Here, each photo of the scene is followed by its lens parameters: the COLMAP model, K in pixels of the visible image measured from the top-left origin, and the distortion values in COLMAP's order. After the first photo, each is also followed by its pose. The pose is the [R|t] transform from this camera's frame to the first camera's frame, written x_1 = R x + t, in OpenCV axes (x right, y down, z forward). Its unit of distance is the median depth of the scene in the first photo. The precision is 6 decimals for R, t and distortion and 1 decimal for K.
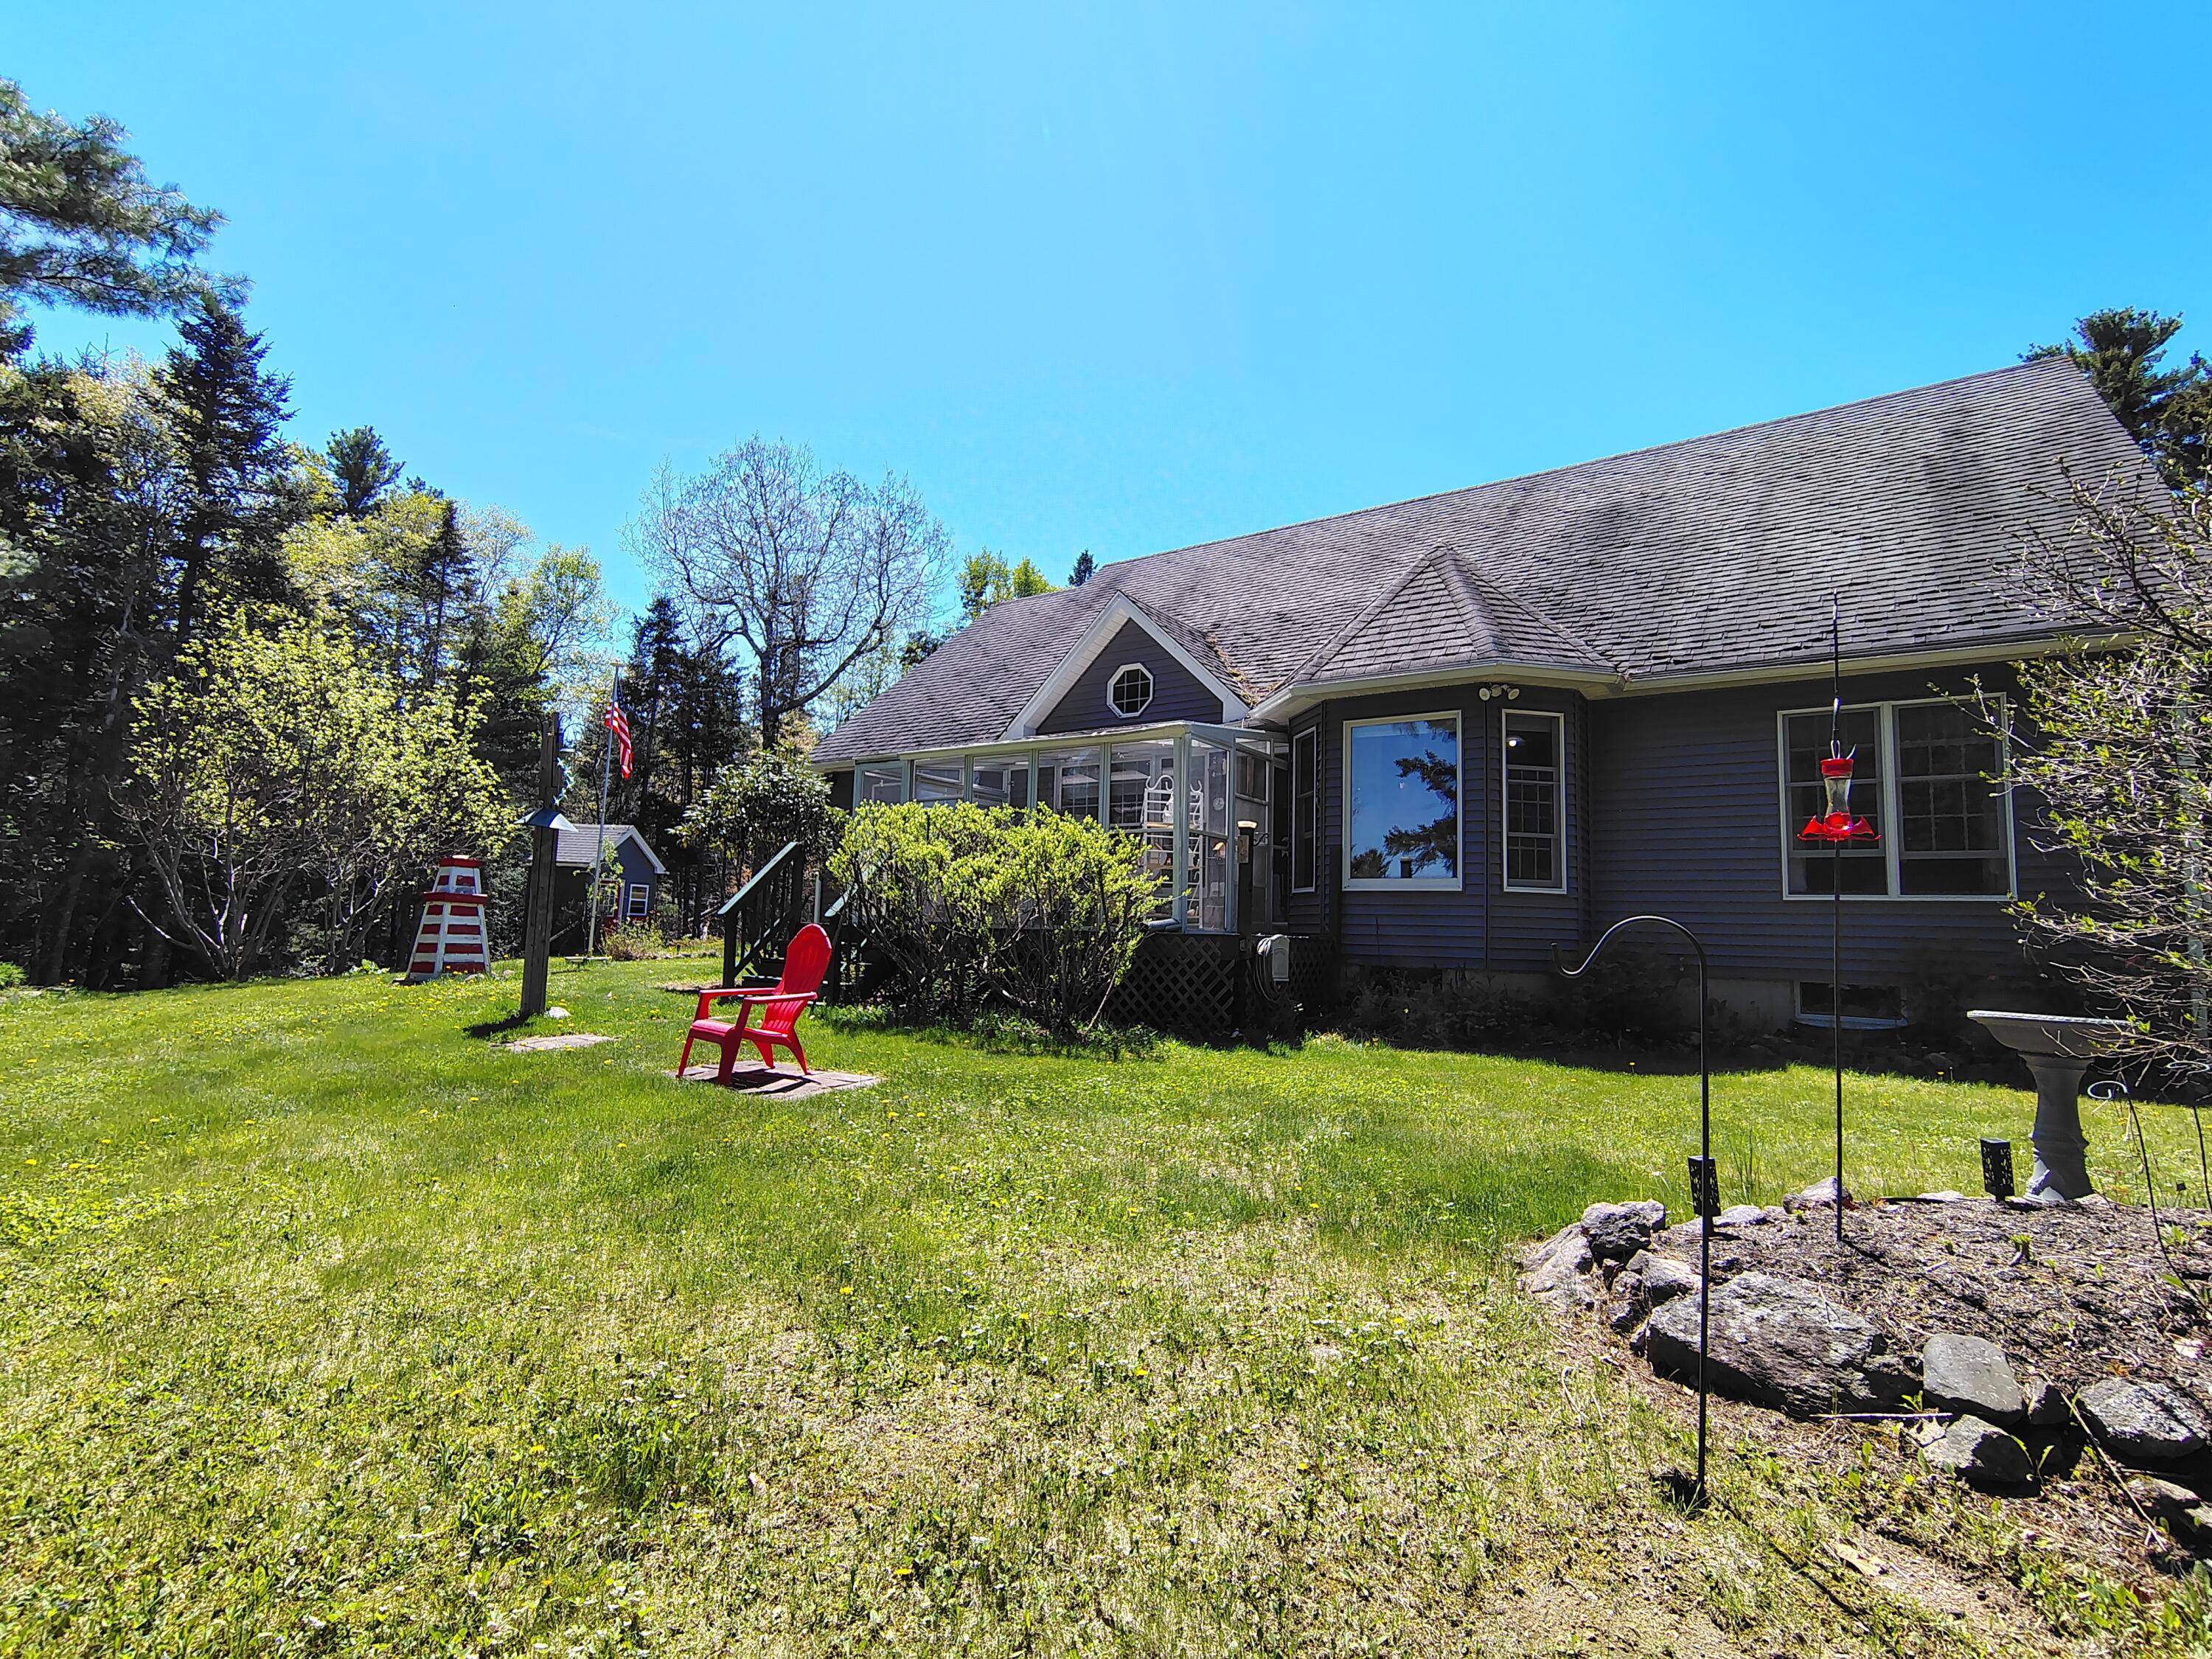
lens RADIAL K [[1047.4, 0, 1106.0], [0, 1047.4, 829.5], [0, 0, 1]] dist [-0.012739, 0.000413]
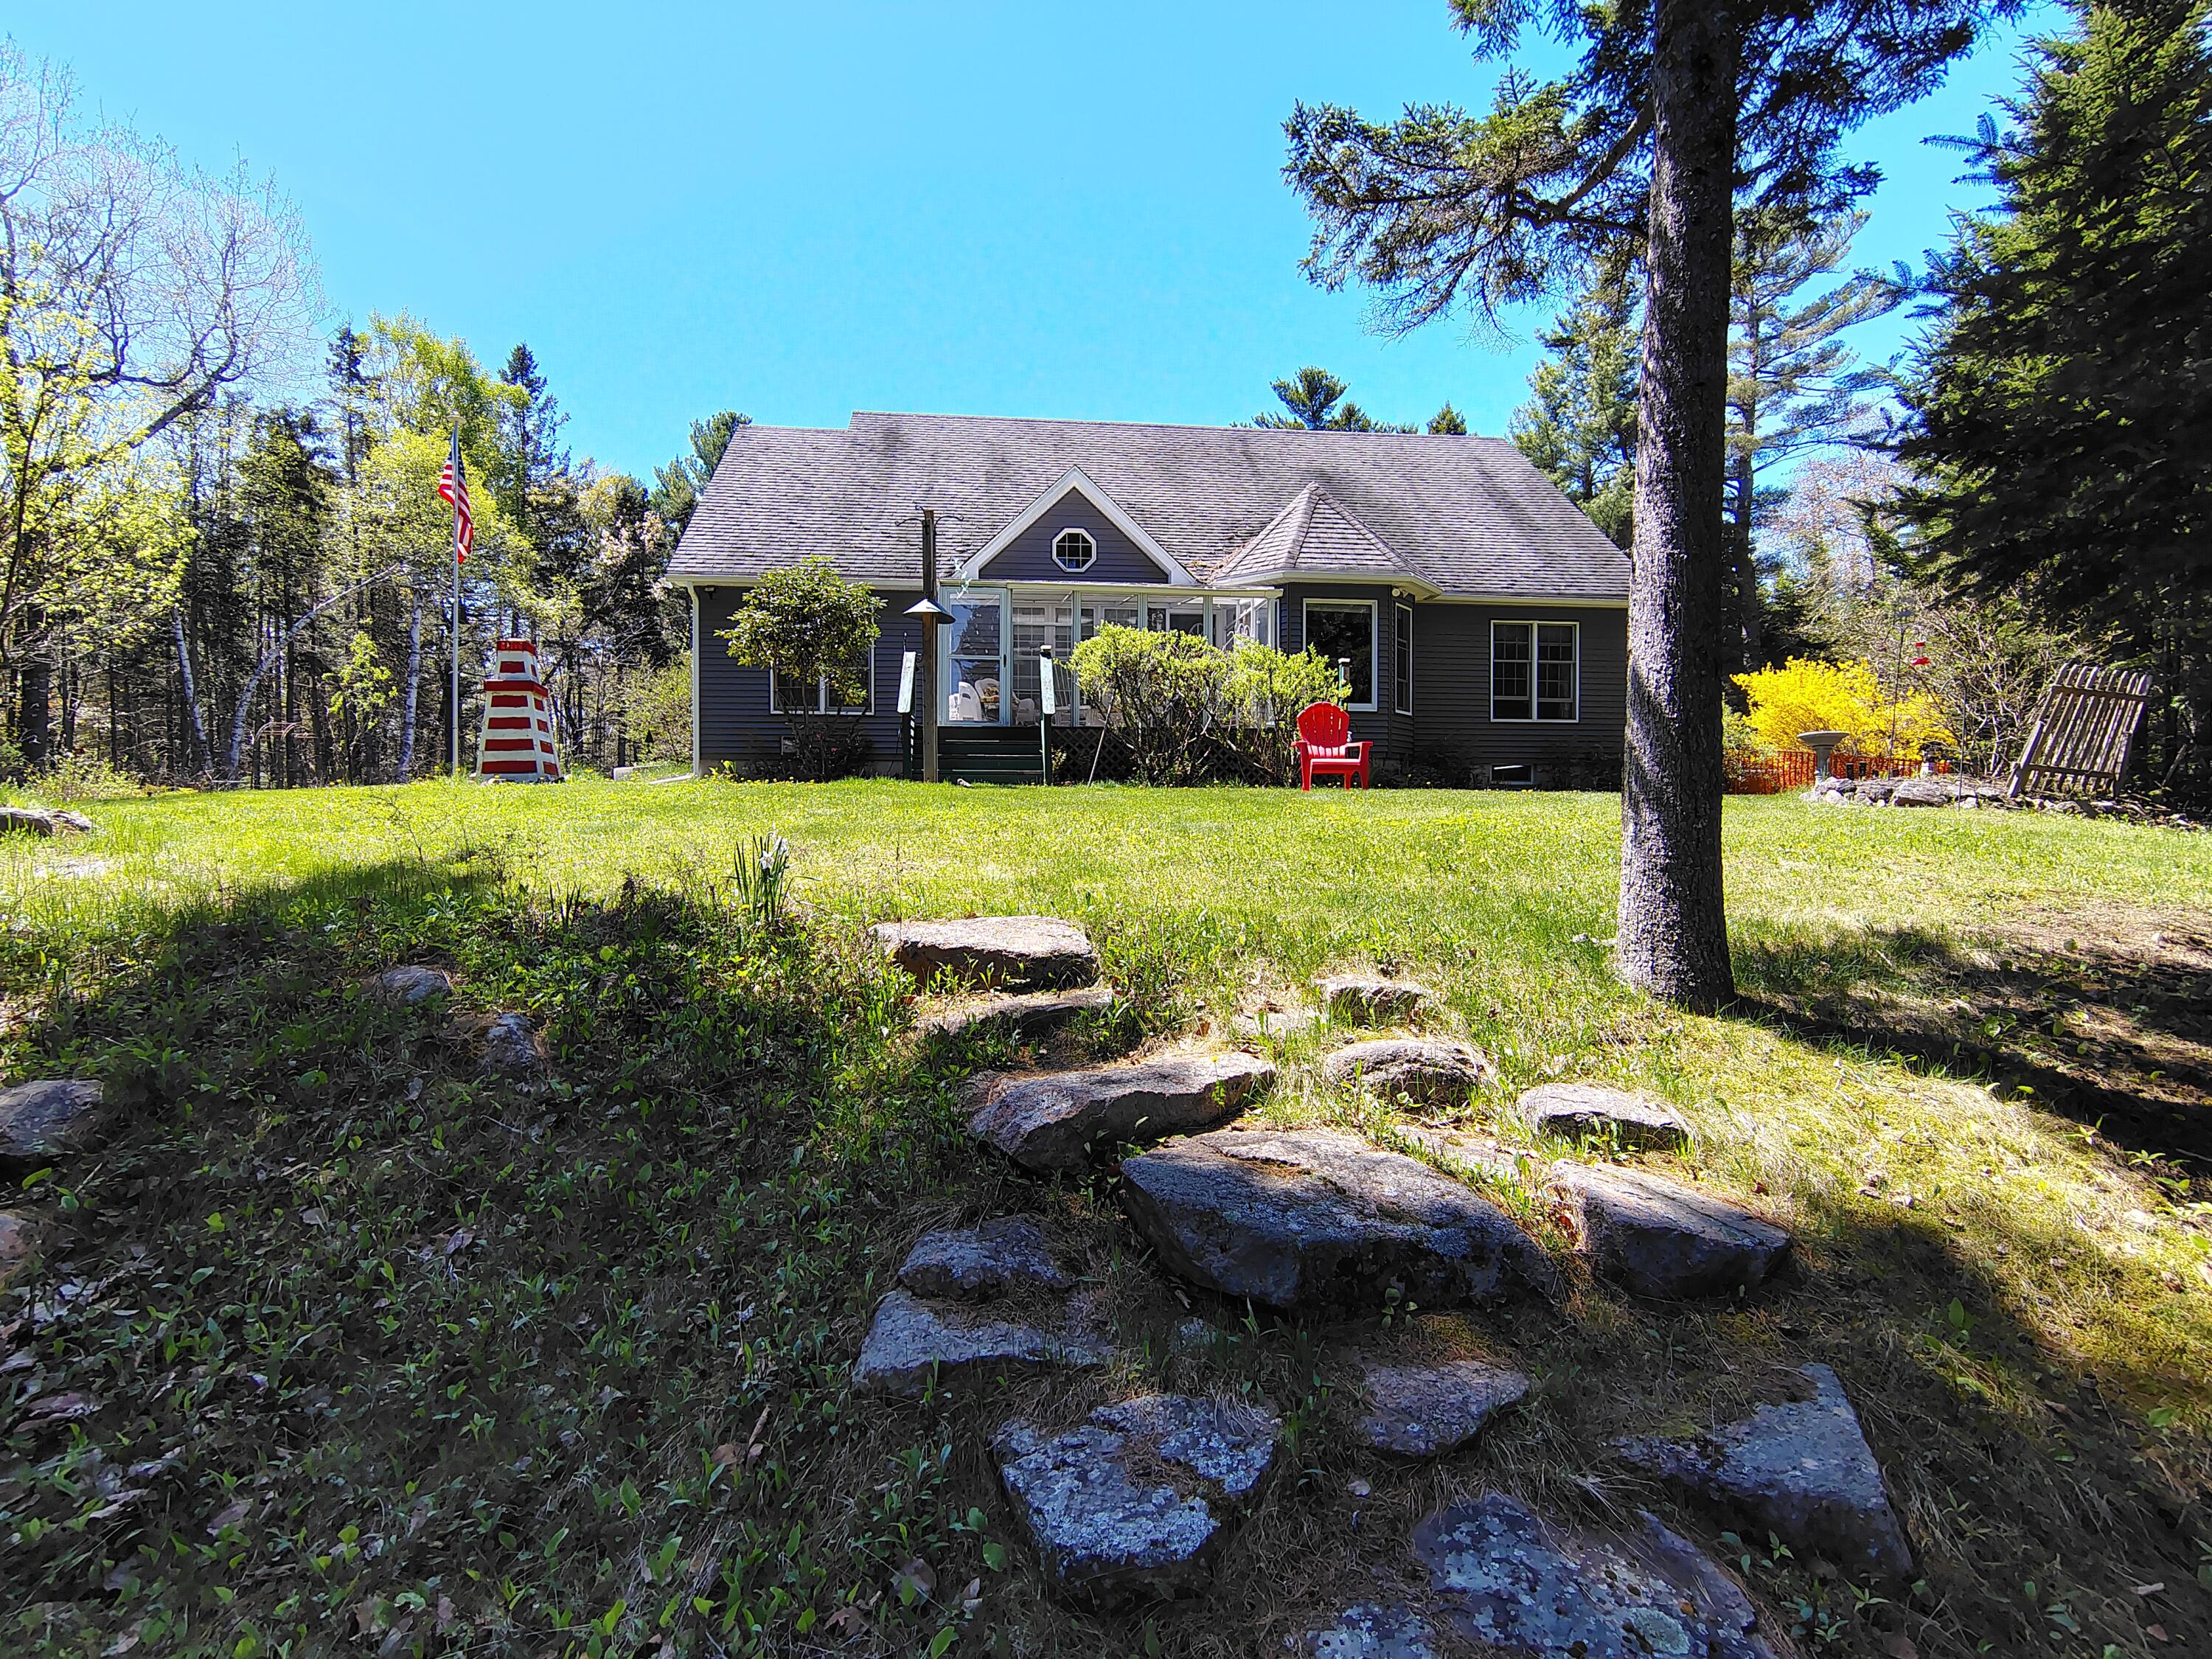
lens RADIAL K [[1029.5, 0, 1106.0], [0, 1029.5, 829.5], [0, 0, 1]] dist [-0.003915, 0.000442]
pose [[0.748117, -0.037474, 0.662508, -0.816186], [-0.043461, 0.993493, 0.105274, 0.070142], [-0.662142, -0.107550, 0.741620, 0.038541]]
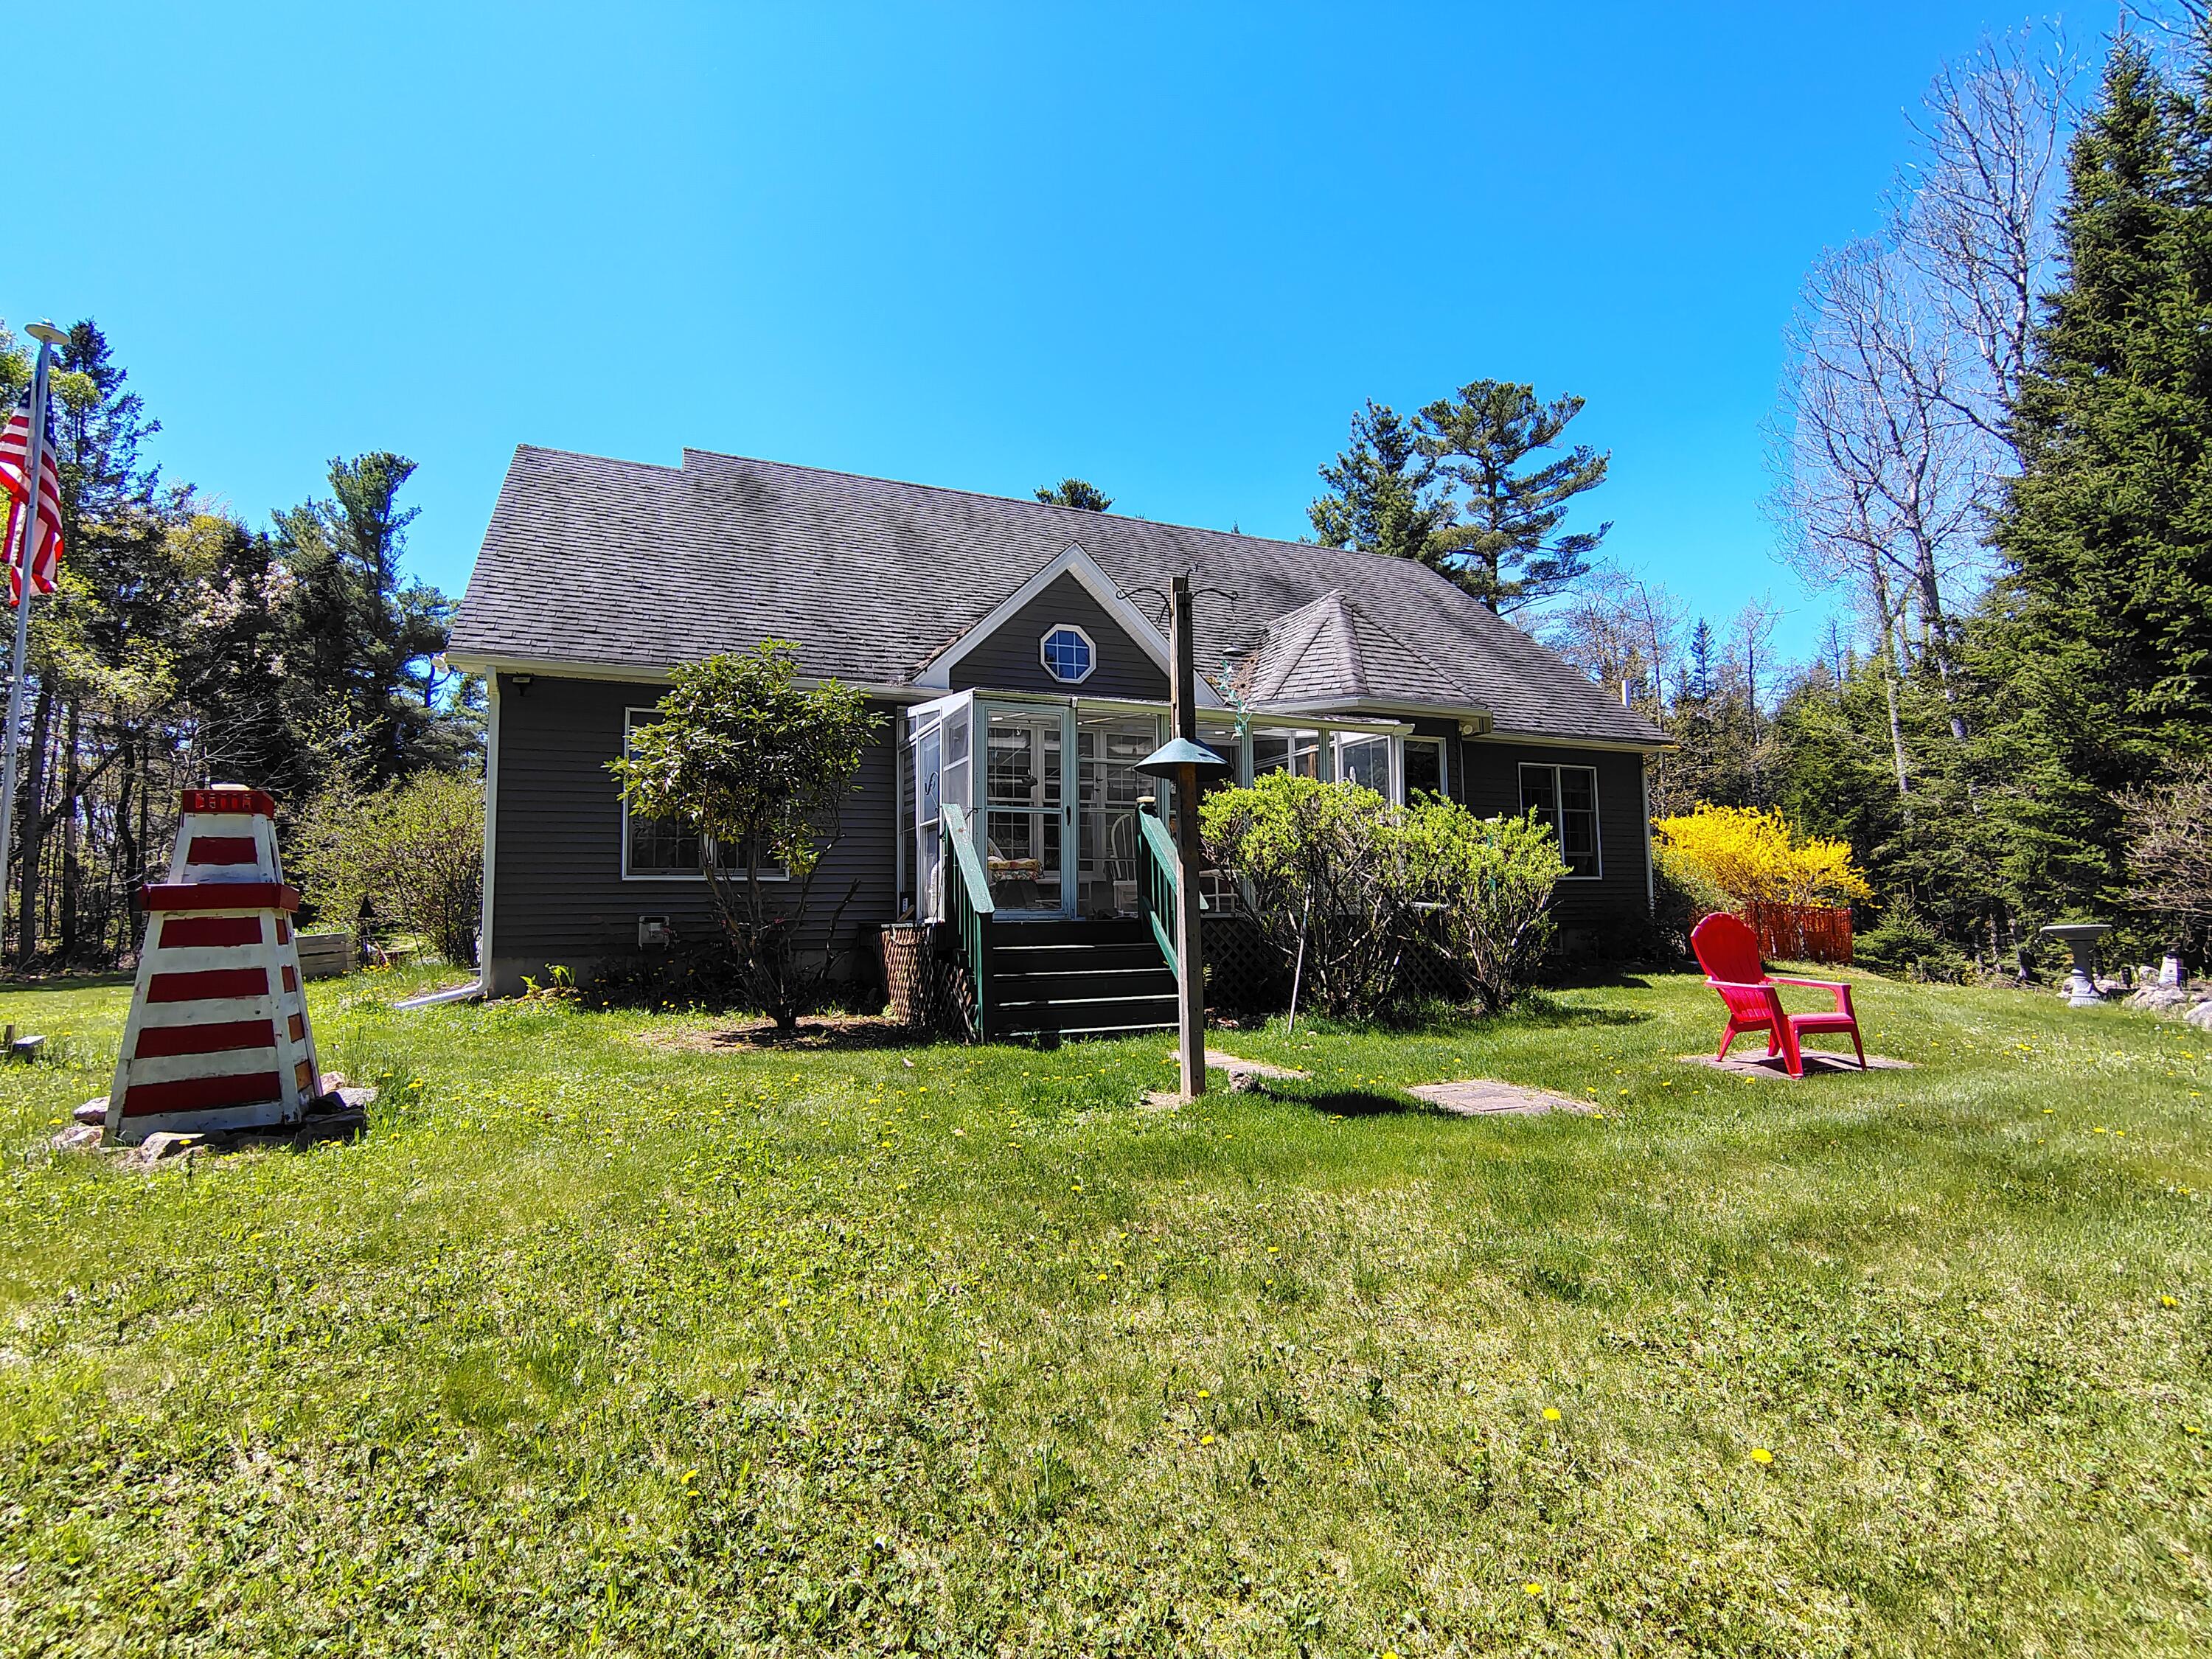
lens RADIAL K [[1029.5, 0, 1106.0], [0, 1029.5, 829.5], [0, 0, 1]] dist [-0.003915, 0.000442]
pose [[0.512415, 0.034339, 0.858051, -0.769497], [-0.053540, 0.998534, -0.007988, 0.027236], [-0.857067, -0.041847, 0.513503, 0.536527]]
